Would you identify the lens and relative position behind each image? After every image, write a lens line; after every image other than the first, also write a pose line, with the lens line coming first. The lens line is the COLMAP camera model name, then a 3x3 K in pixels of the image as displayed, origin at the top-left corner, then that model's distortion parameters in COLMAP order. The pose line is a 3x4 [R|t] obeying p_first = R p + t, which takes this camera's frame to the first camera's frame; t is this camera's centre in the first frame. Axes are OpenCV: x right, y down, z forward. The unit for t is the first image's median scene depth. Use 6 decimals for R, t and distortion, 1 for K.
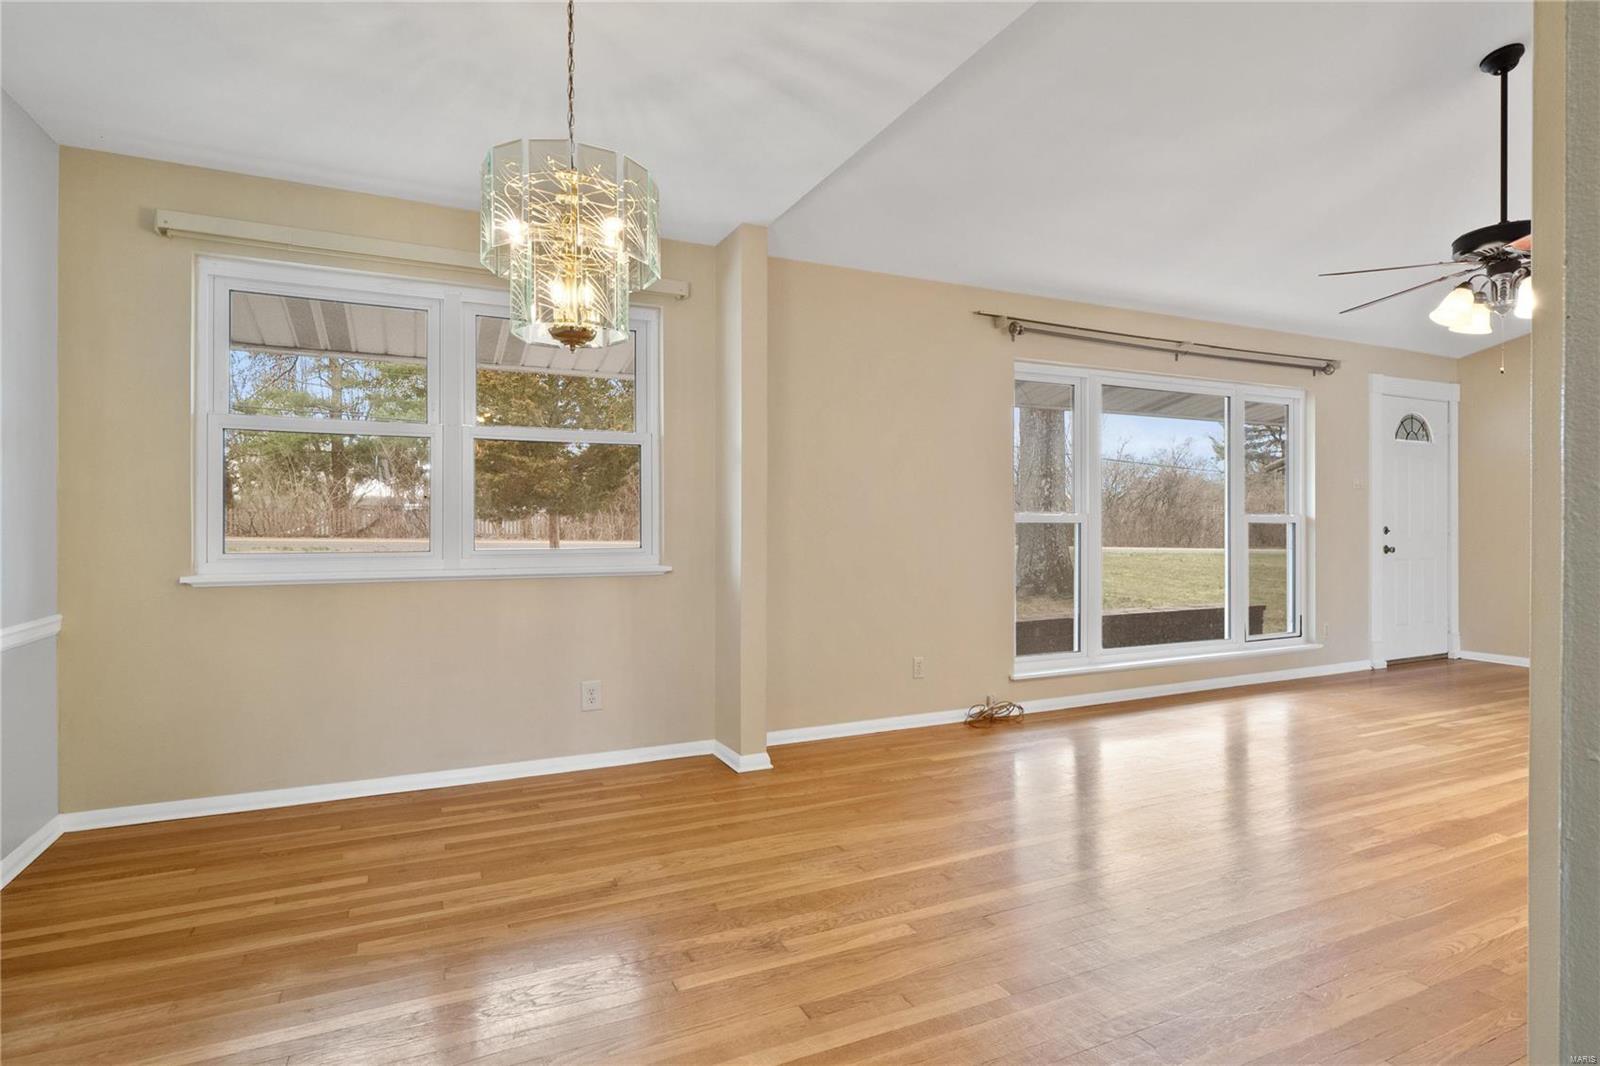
lens RADIAL K [[822.6, 0, 797.1], [0, 822.6, 528.8], [0, 0, 1]] dist [0.003755, -0.002206]
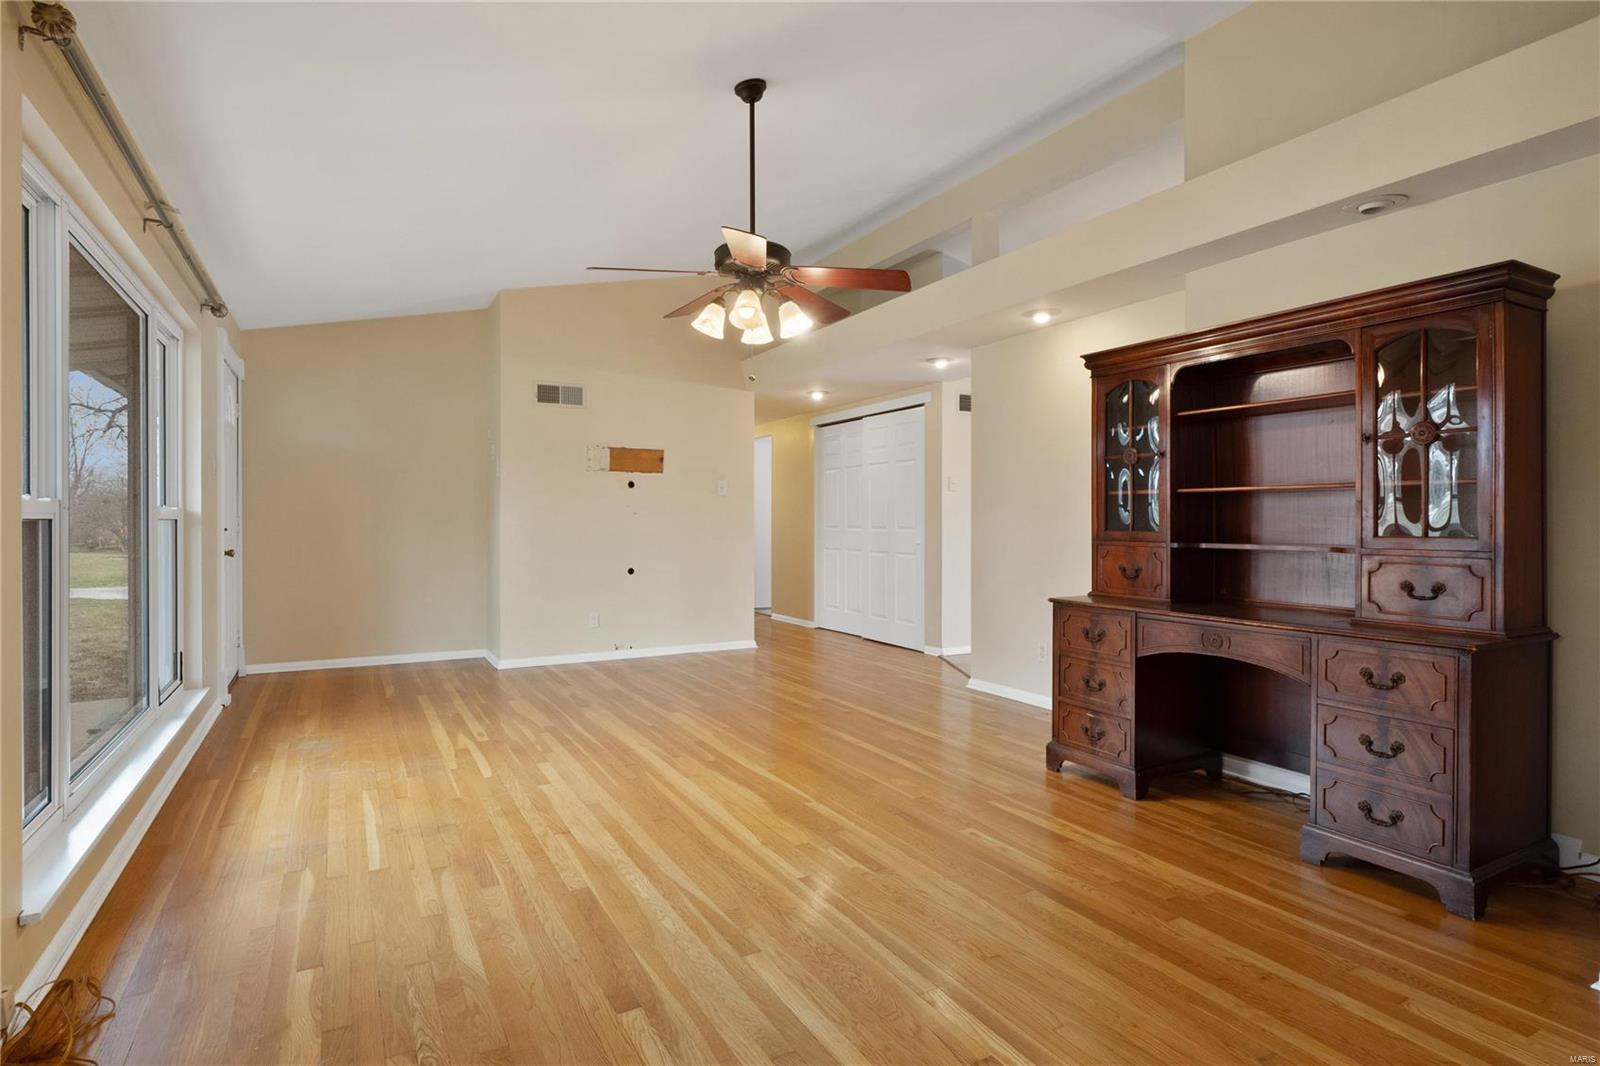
lens RADIAL K [[822.6, 0, 797.7], [0, 822.6, 528.9], [0, 0, 1]] dist [0.003755, -0.002206]
pose [[-0.059262, -0.004866, 0.998231, -0.230059], [0.002158, 0.999985, 0.005003, -0.002296], [-0.998240, 0.002451, -0.059251, 1.015458]]
